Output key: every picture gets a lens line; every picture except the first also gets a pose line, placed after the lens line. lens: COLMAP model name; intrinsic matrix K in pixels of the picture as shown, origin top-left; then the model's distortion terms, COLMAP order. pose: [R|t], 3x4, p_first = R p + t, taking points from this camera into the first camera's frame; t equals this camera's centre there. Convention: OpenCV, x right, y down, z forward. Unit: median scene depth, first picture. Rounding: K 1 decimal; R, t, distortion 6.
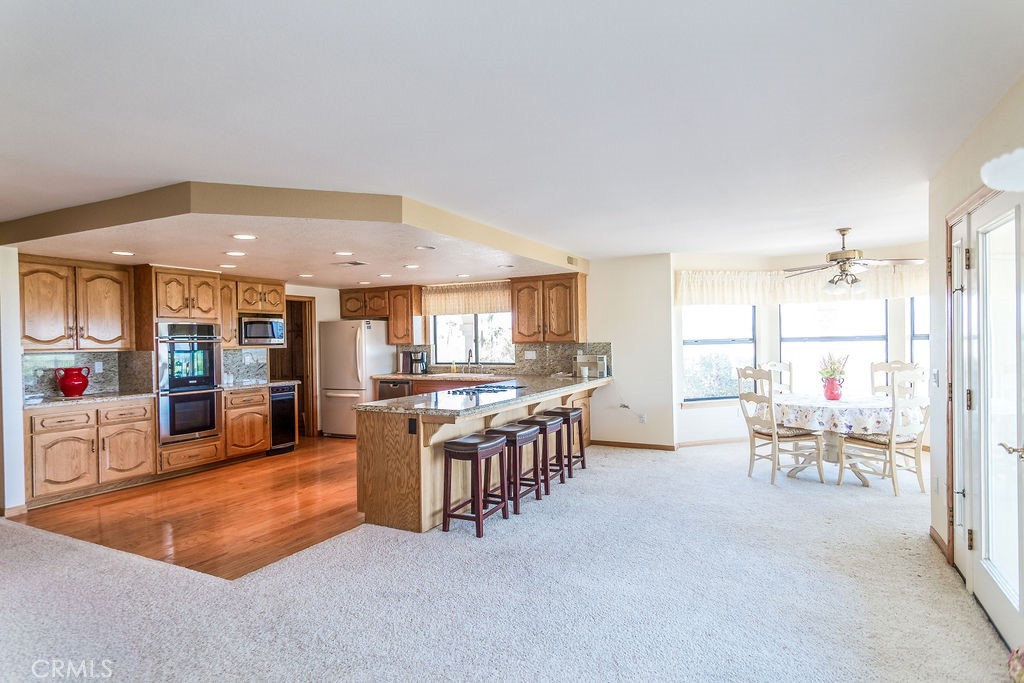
lens RADIAL K [[573.4, 0, 515.3], [0, 573.4, 341.6], [0, 0, 1]] dist [0.000009, -0.005320]
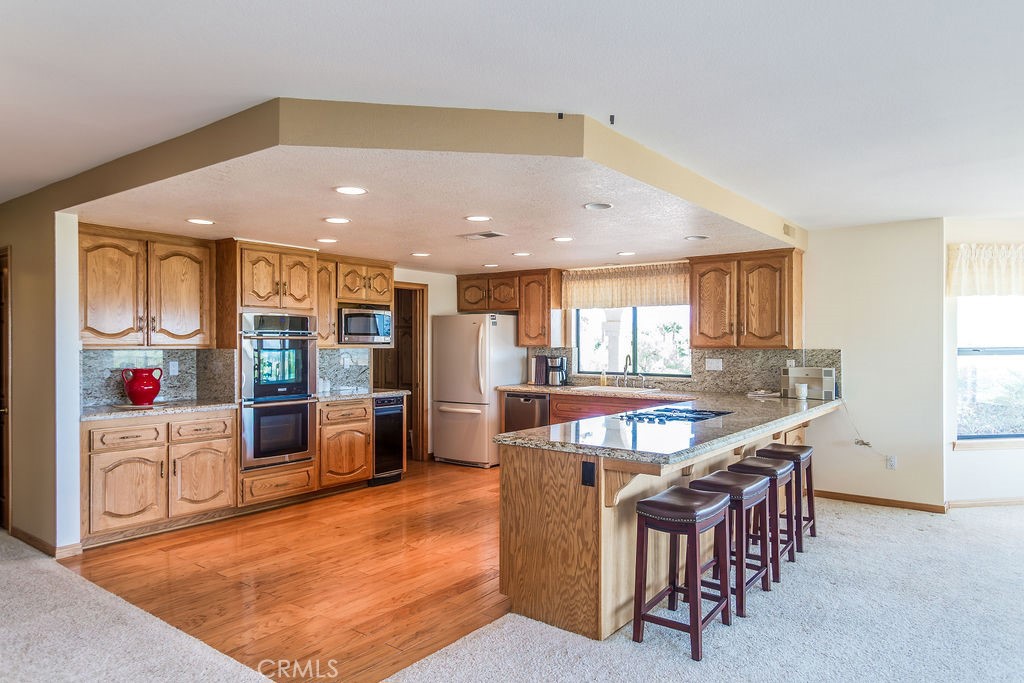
lens RADIAL K [[663.6, 0, 510.8], [0, 663.6, 340.2], [0, 0, 1]] dist [-0.007054, 0.000834]
pose [[0.982153, 0.016927, -0.187322, -0.090257], [-0.017854, 0.999835, -0.003260, 0.000207], [0.187235, 0.006546, 0.982293, 0.173749]]
